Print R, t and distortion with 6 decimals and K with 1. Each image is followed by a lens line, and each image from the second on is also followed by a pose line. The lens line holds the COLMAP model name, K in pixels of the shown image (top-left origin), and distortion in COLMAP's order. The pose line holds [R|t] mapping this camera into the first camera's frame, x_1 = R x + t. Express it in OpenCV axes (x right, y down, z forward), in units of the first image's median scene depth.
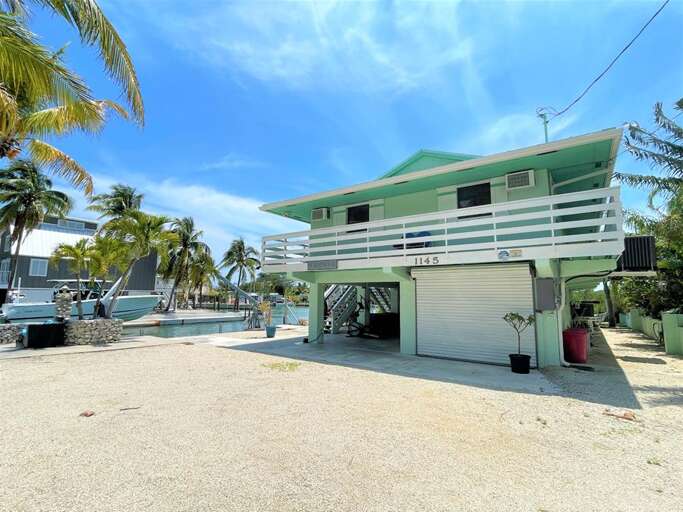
lens RADIAL K [[338.0, 0, 337.3], [0, 338.0, 256.6], [0, 0, 1]] dist [0.005979, 0.001210]
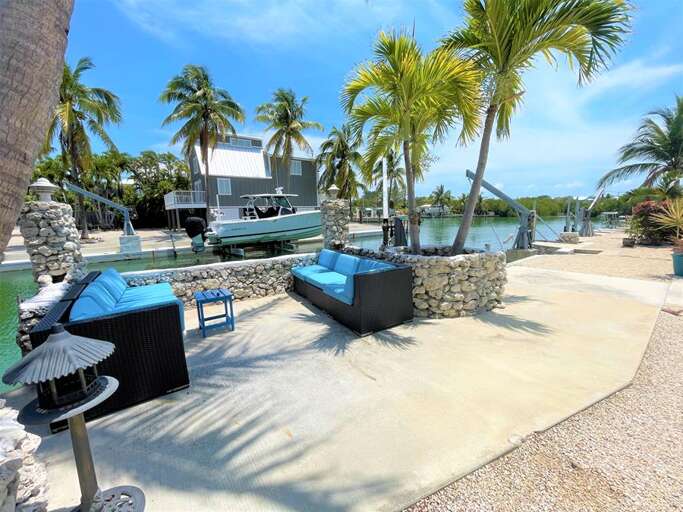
lens RADIAL K [[273.7, 0, 336.9], [0, 273.7, 256.1], [0, 0, 1]] dist [0.001909, 0.000474]
pose [[0.957550, 0.012692, -0.287987, -0.751546], [0.067260, 0.961620, 0.266015, 0.090656], [0.280310, -0.274093, 0.919945, 0.651457]]
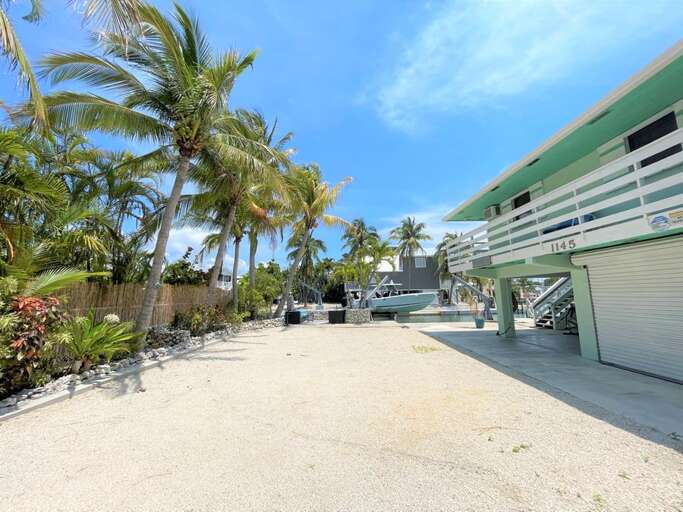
lens RADIAL K [[273.7, 0, 341.2], [0, 273.7, 255.2], [0, 0, 1]] dist [0.001909, 0.000474]
pose [[0.585095, -0.138346, -0.799077, 0.386259], [0.125589, 0.988912, -0.079254, 0.016180], [0.801181, -0.053984, 0.595982, 0.127741]]
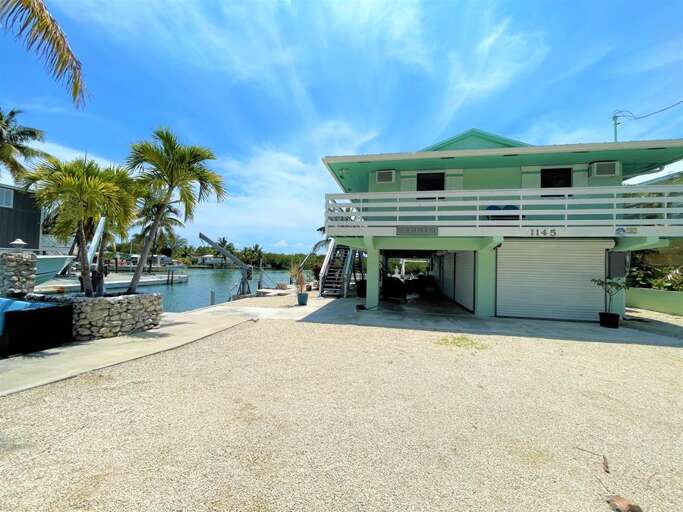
lens RADIAL K [[273.7, 0, 338.9], [0, 273.7, 258.7], [0, 0, 1]] dist [0.001909, 0.000474]
pose [[0.904698, 0.018906, 0.425634, -0.562594], [-0.066006, 0.993173, 0.096183, 0.043859], [-0.420909, -0.115111, 0.899769, 0.383225]]
